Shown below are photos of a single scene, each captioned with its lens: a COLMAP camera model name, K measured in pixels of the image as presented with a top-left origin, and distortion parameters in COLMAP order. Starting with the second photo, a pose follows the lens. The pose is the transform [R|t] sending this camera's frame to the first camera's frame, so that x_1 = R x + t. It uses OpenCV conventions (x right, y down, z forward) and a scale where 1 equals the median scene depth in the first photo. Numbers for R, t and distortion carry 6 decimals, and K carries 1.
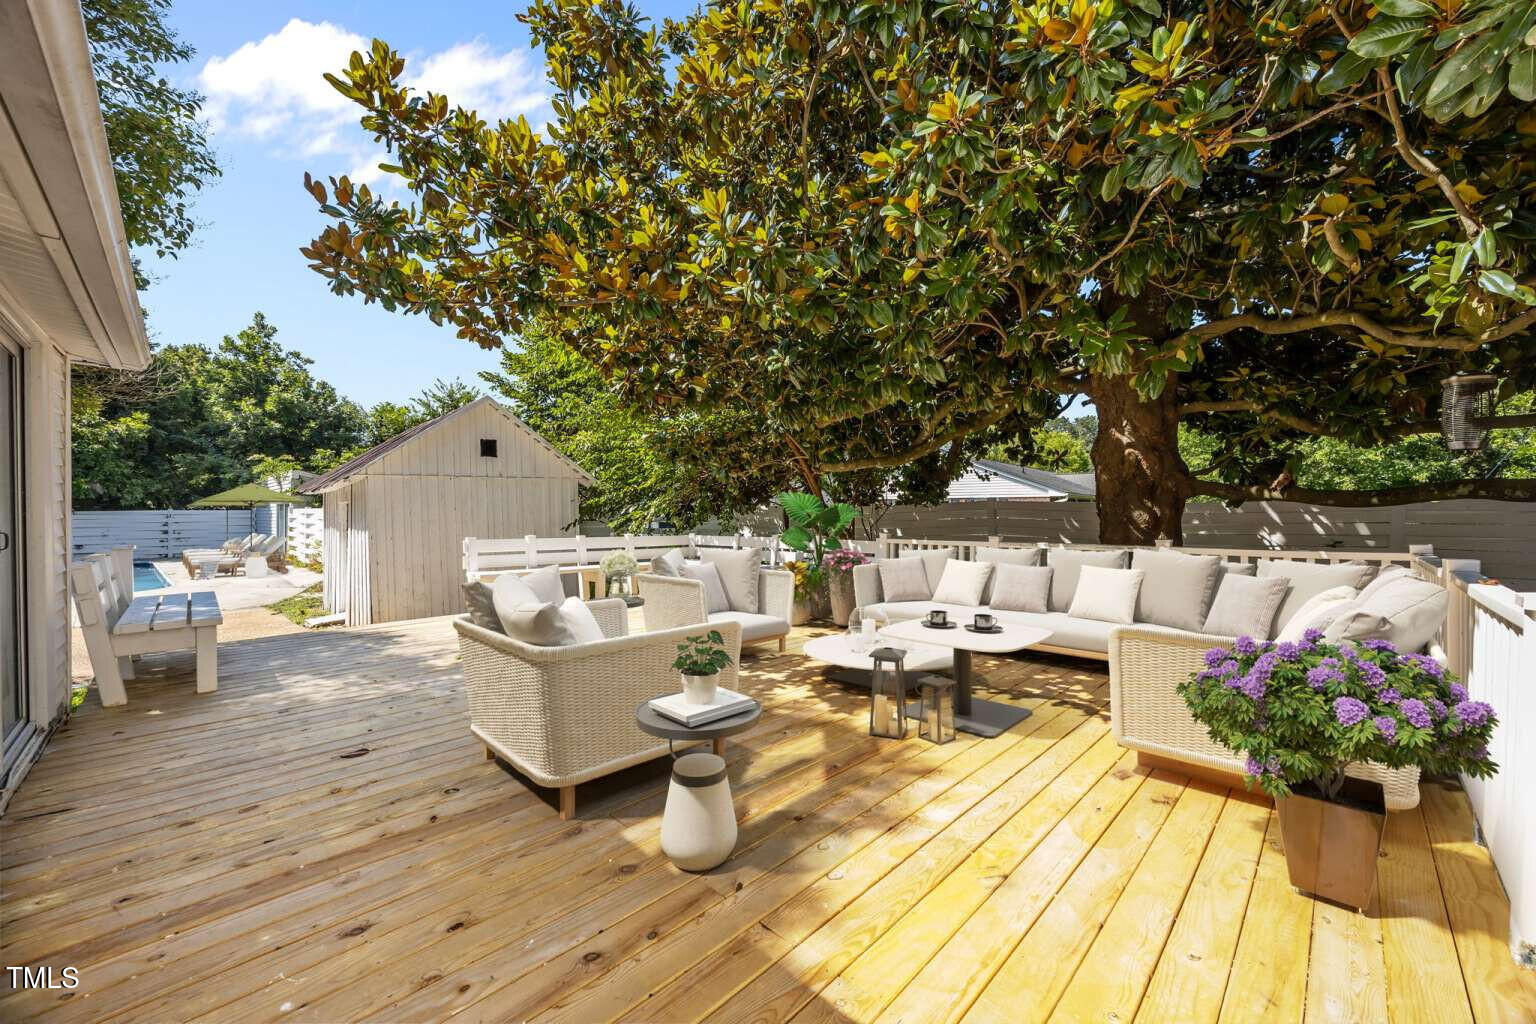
lens RADIAL K [[587.4, 0, 768.0], [0, 587.4, 512.0], [0, 0, 1]] dist [0.000572, -0.000047]
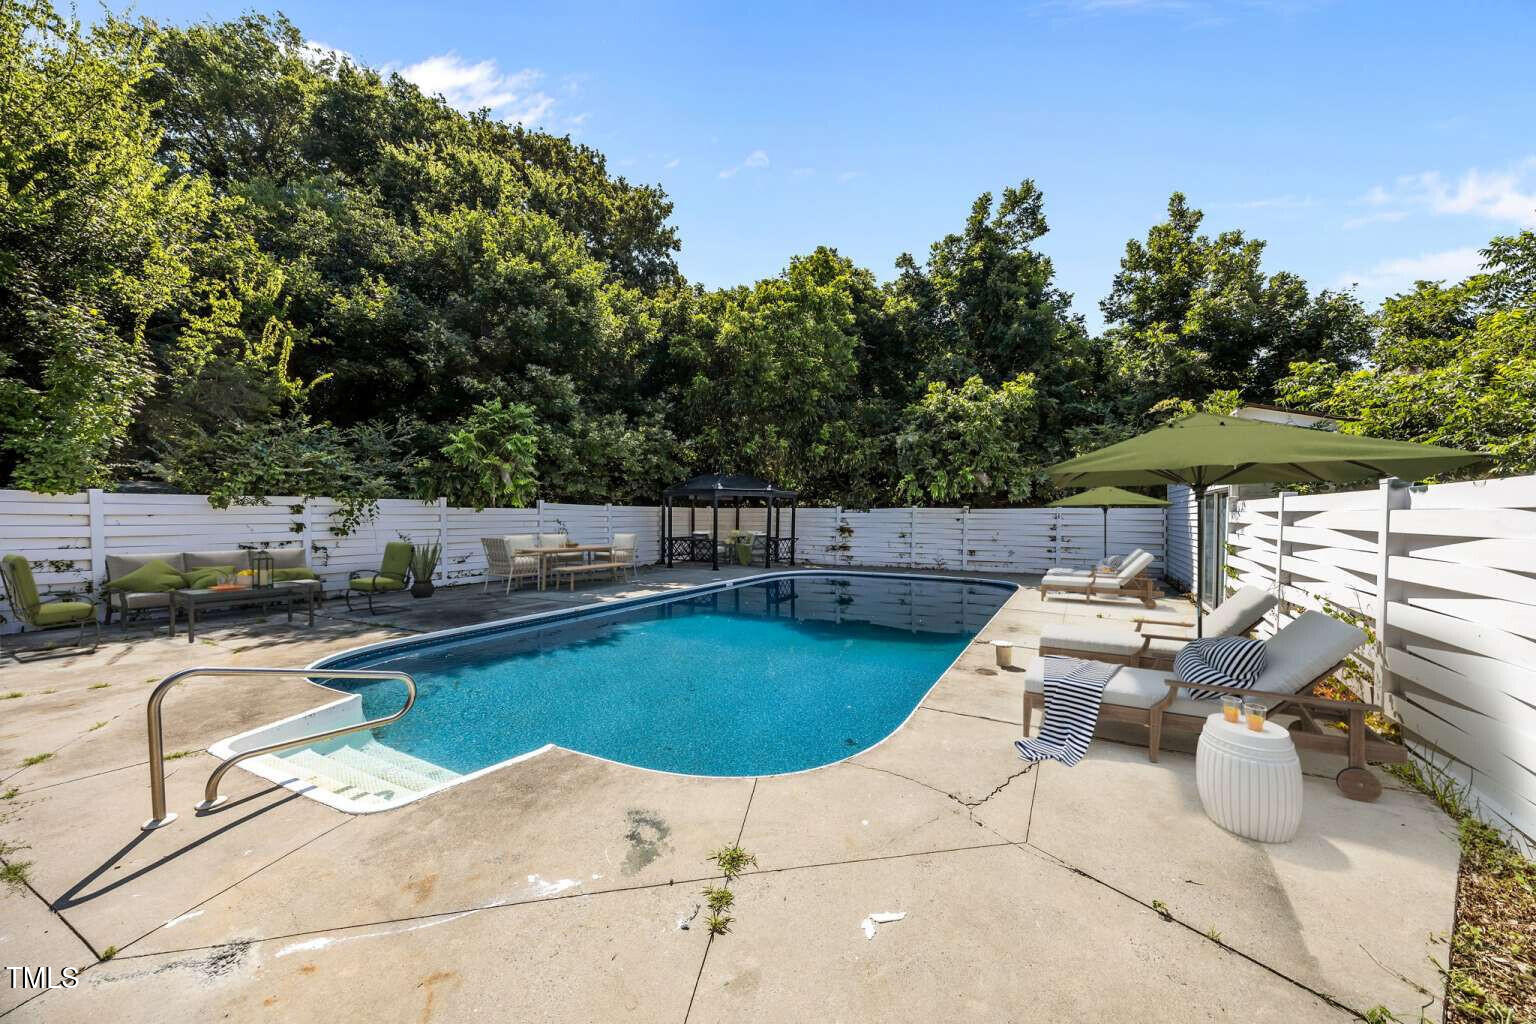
lens RADIAL K [[616.8, 0, 768.0], [0, 616.8, 512.0], [0, 0, 1]] dist [0.001868, 0.000044]
pose [[0.265089, 0.004754, -0.964212, -0.392249], [-0.010525, 0.999943, 0.002036, 0.003849], [0.964167, 0.009609, 0.265124, 0.464817]]
